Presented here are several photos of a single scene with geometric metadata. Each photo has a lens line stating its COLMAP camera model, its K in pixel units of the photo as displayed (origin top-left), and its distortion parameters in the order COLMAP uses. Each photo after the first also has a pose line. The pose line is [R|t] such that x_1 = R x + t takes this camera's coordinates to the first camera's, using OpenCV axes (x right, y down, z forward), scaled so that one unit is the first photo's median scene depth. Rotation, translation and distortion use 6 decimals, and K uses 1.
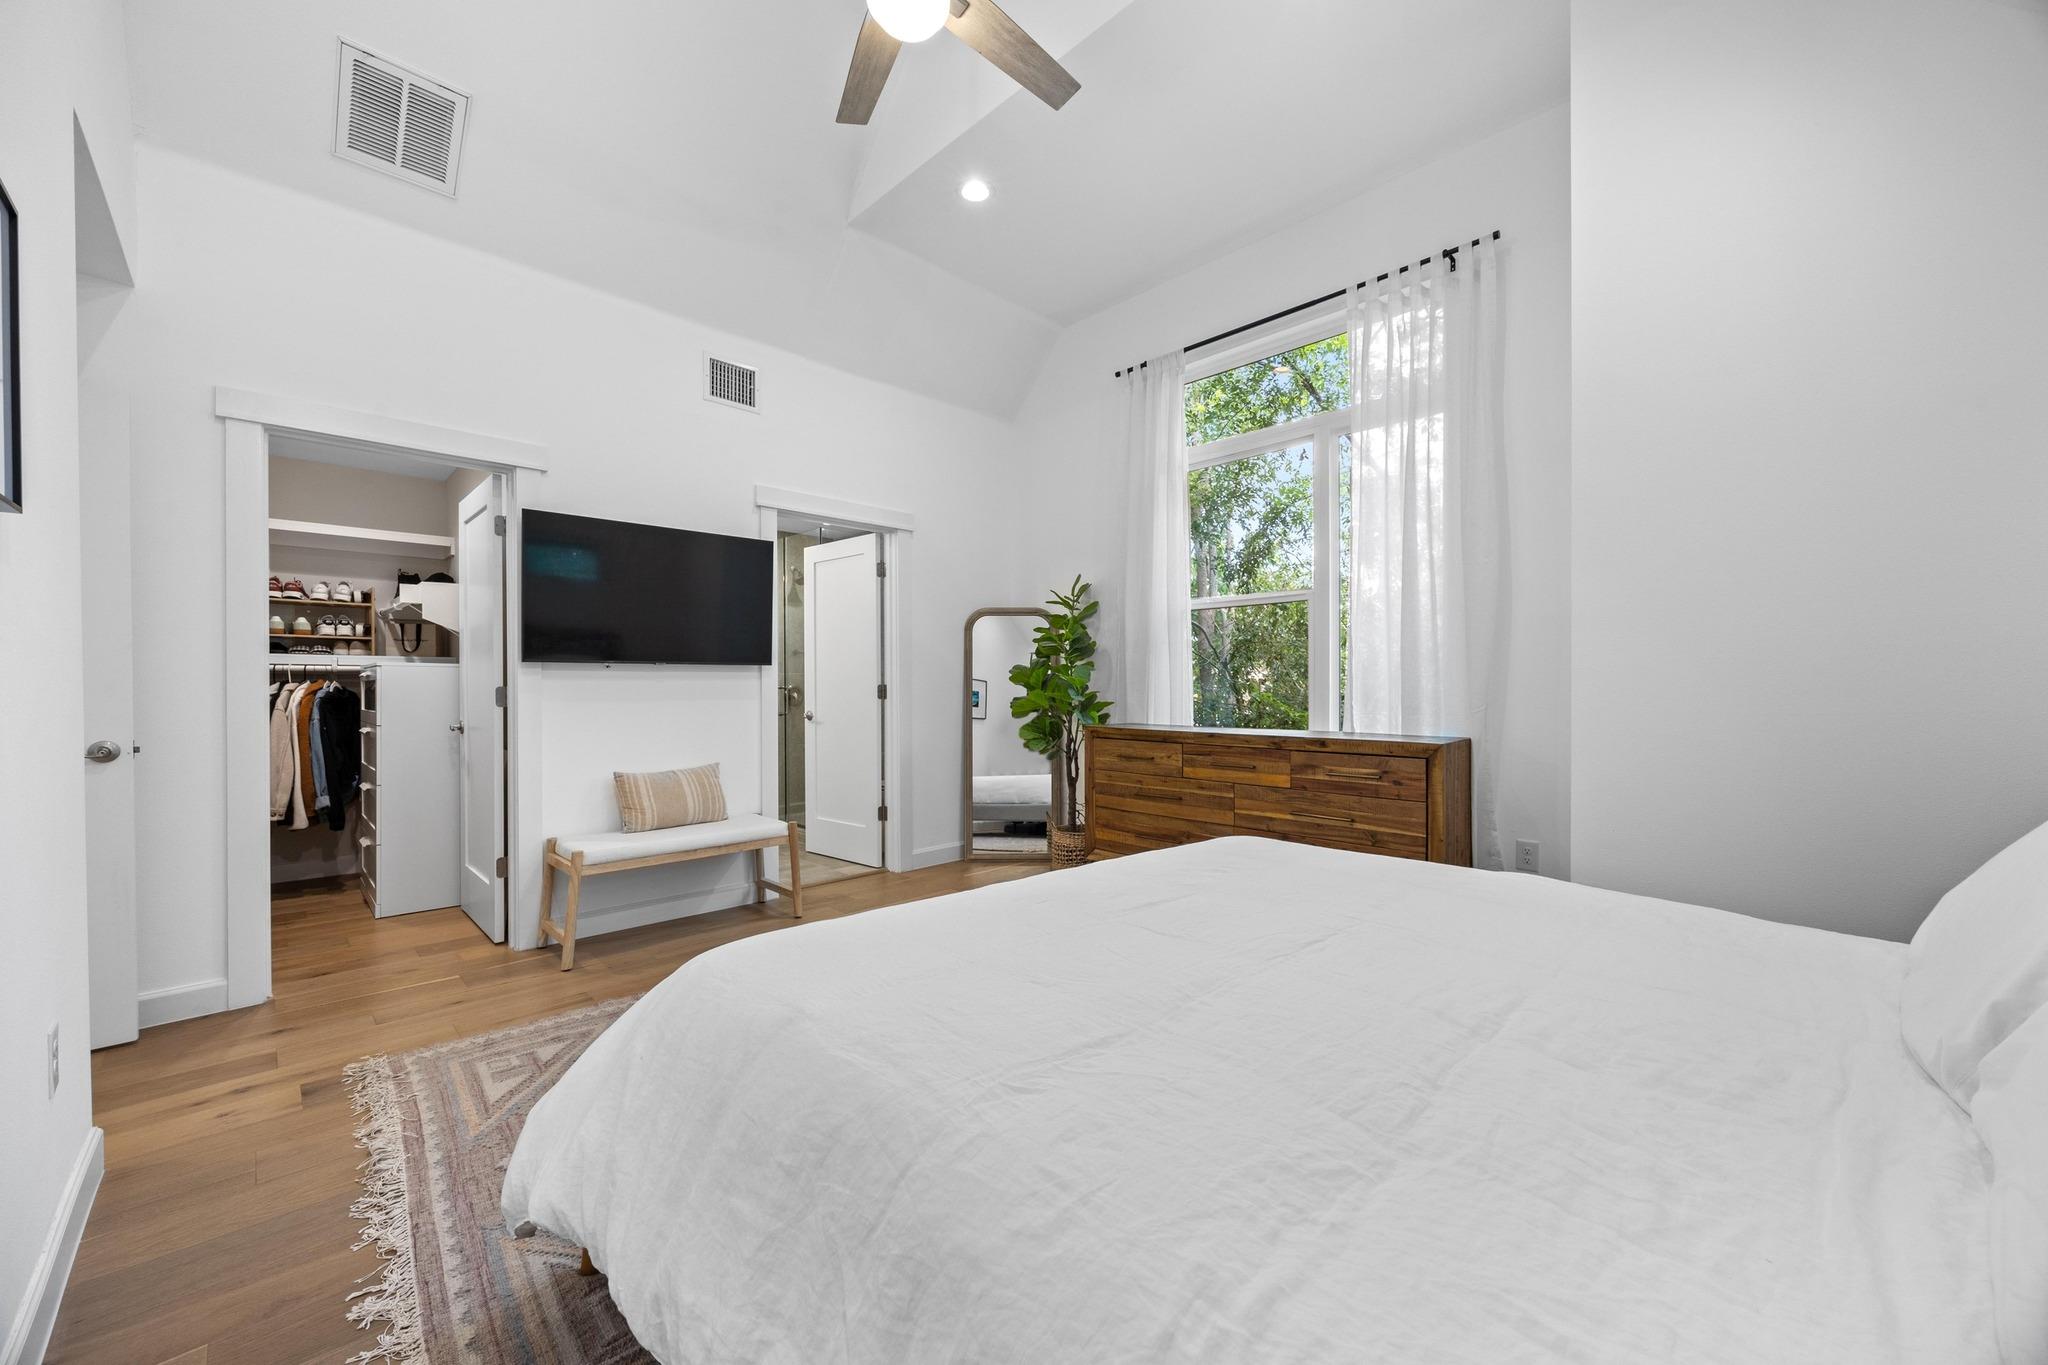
lens RADIAL K [[777.6, 0, 1017.8], [0, 777.6, 688.4], [0, 0, 1]] dist [0.003032, 0.000730]
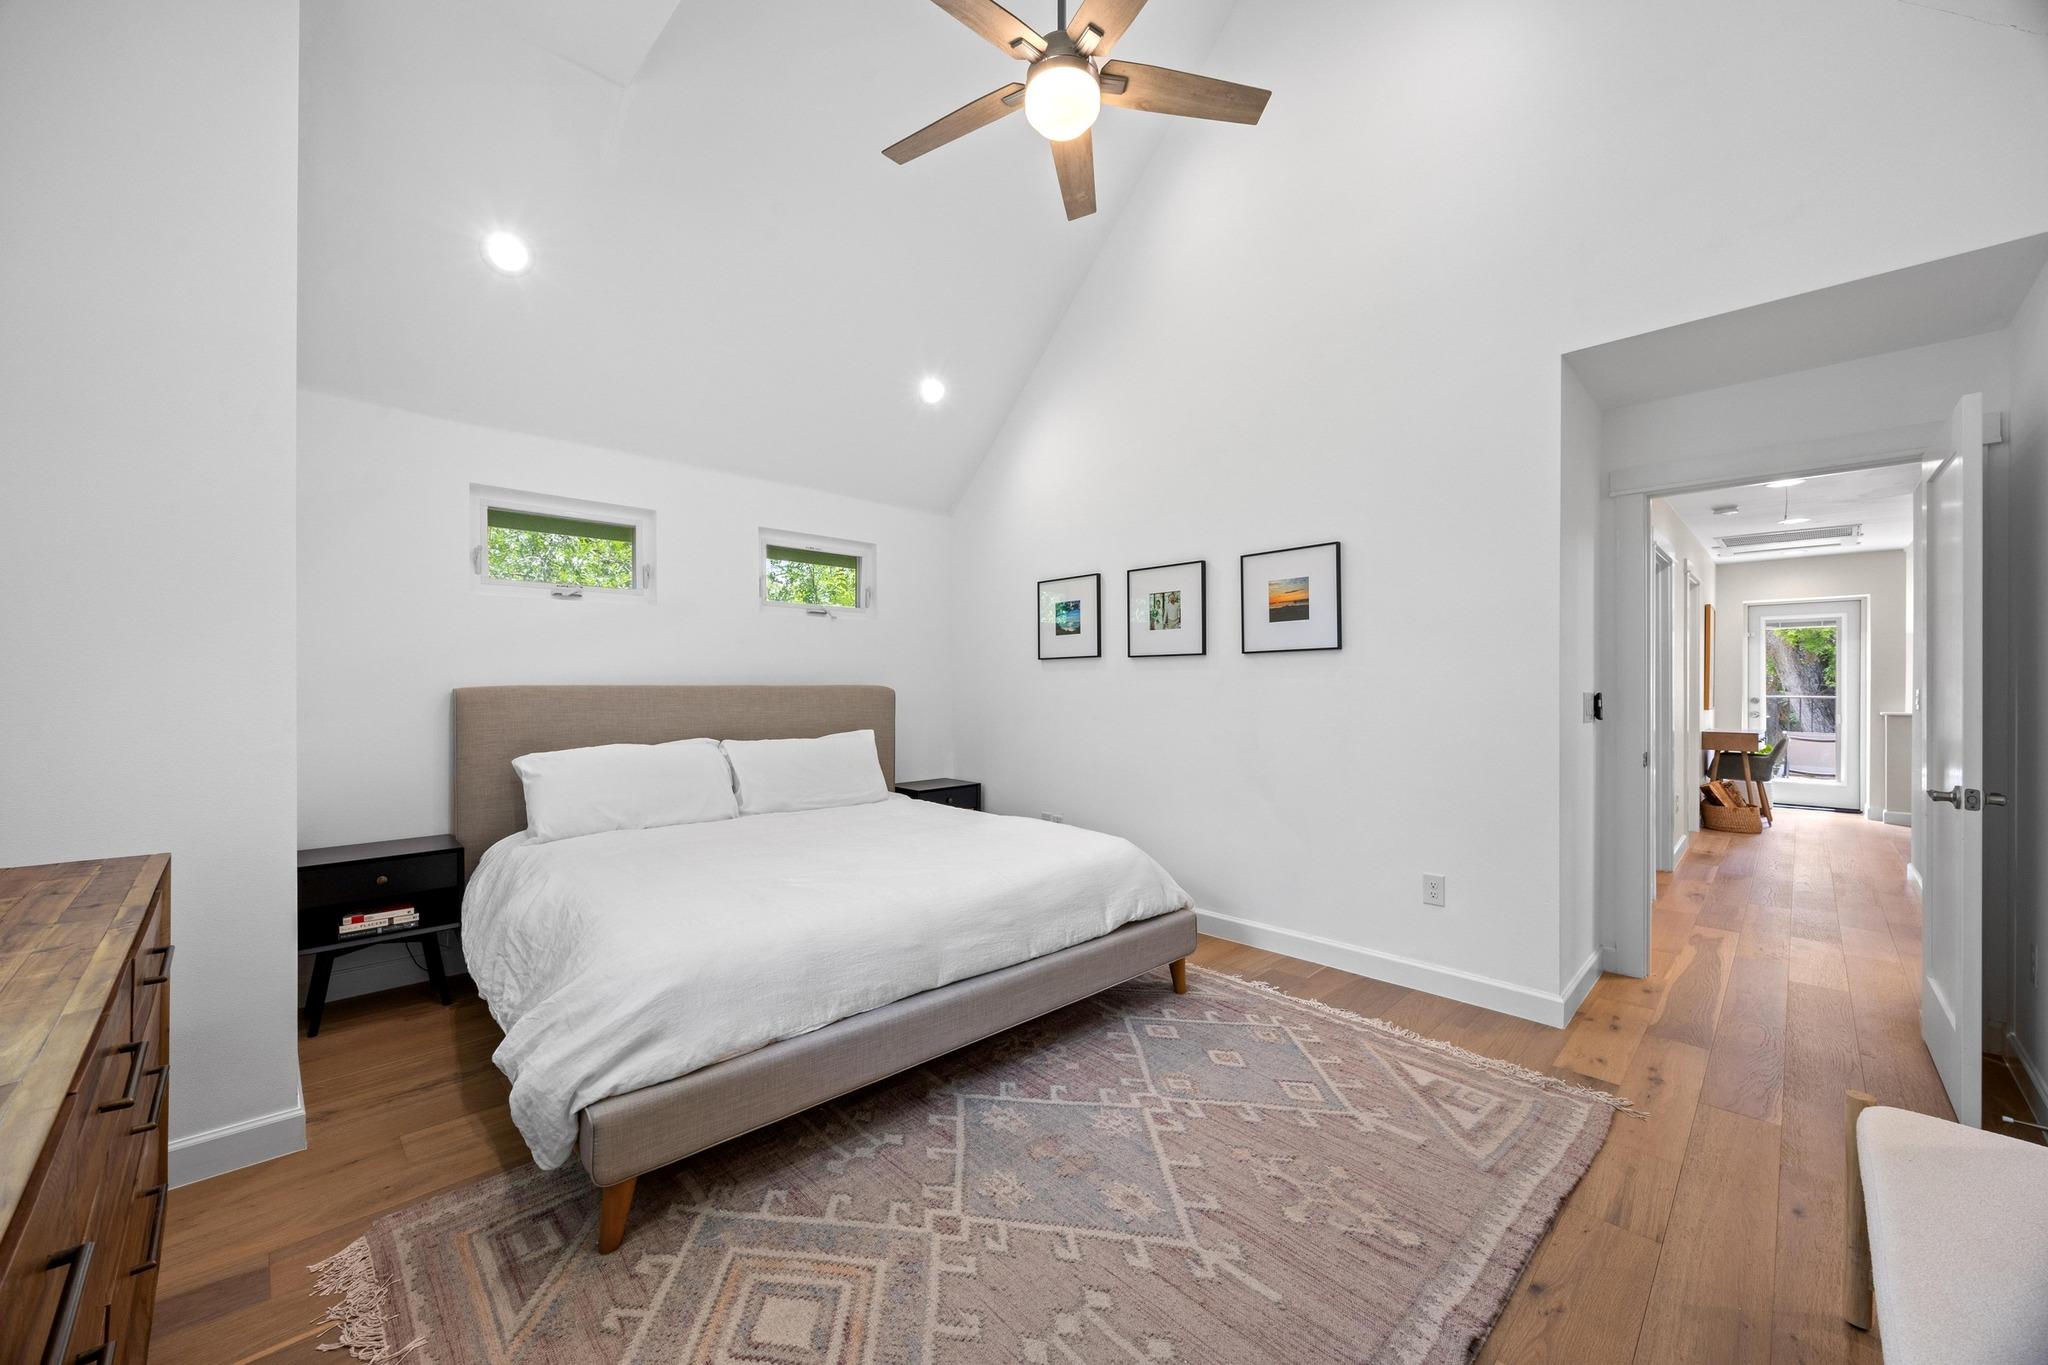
lens RADIAL K [[777.6, 0, 1018.9], [0, 777.6, 681.5], [0, 0, 1]] dist [0.003032, 0.000730]
pose [[-0.999980, 0.002670, -0.005655, -0.044260], [0.002634, 0.999977, 0.006296, -0.046048], [0.005671, 0.006281, -0.999964, 1.359559]]
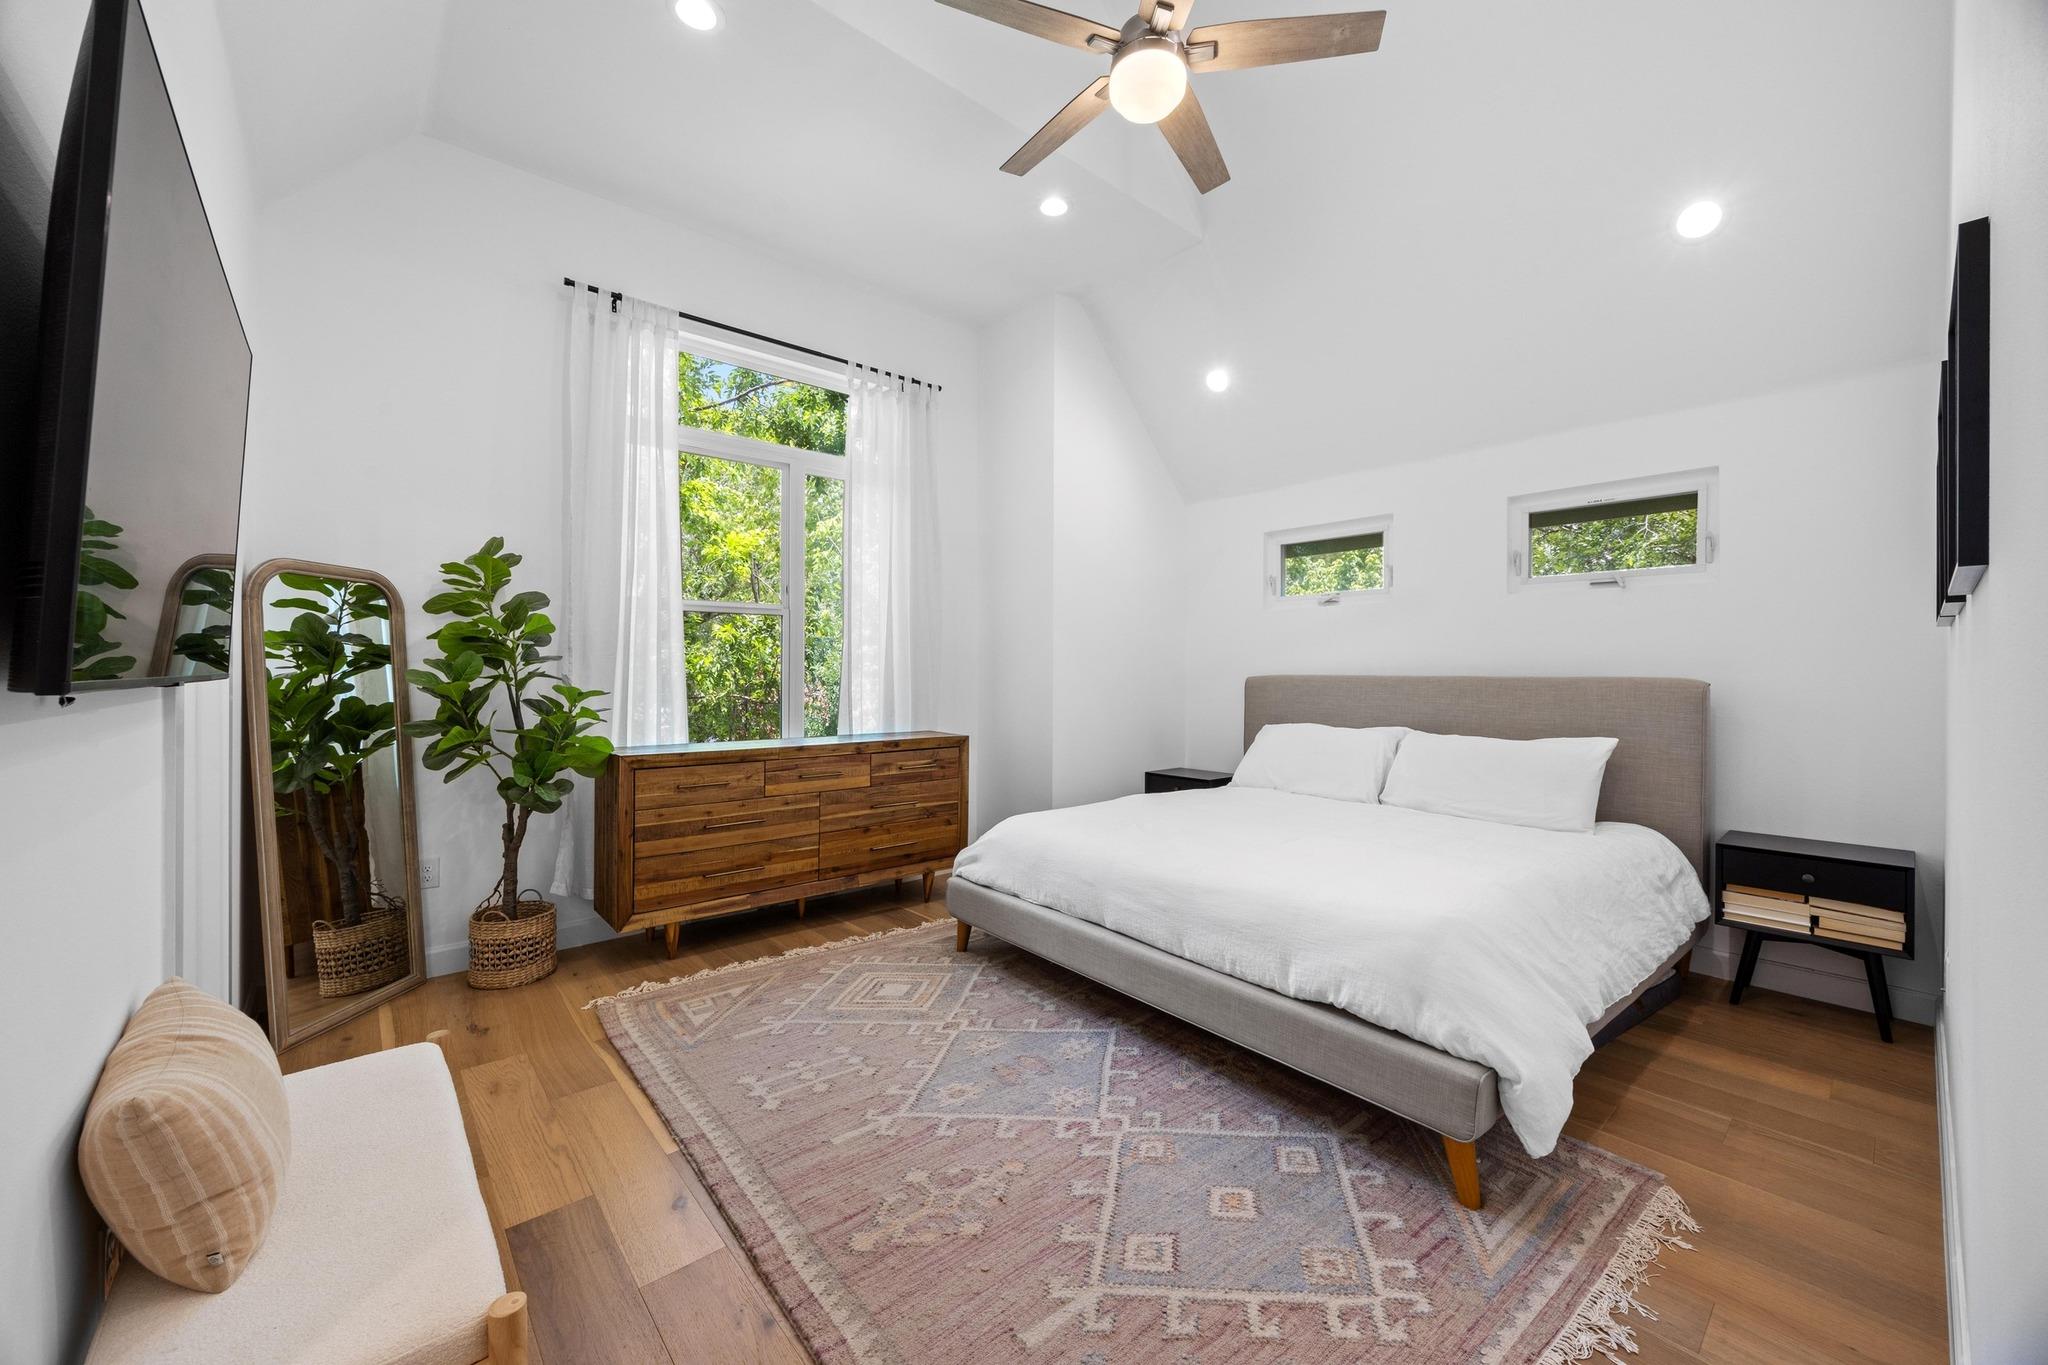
lens RADIAL K [[777.6, 0, 1013.8], [0, 777.6, 672.9], [0, 0, 1]] dist [0.003032, 0.000730]
pose [[0.062596, 0.004847, 0.998027, -0.795315], [0.001314, 0.999987, -0.004939, -0.034189], [-0.998038, 0.001621, 0.062589, 0.719084]]
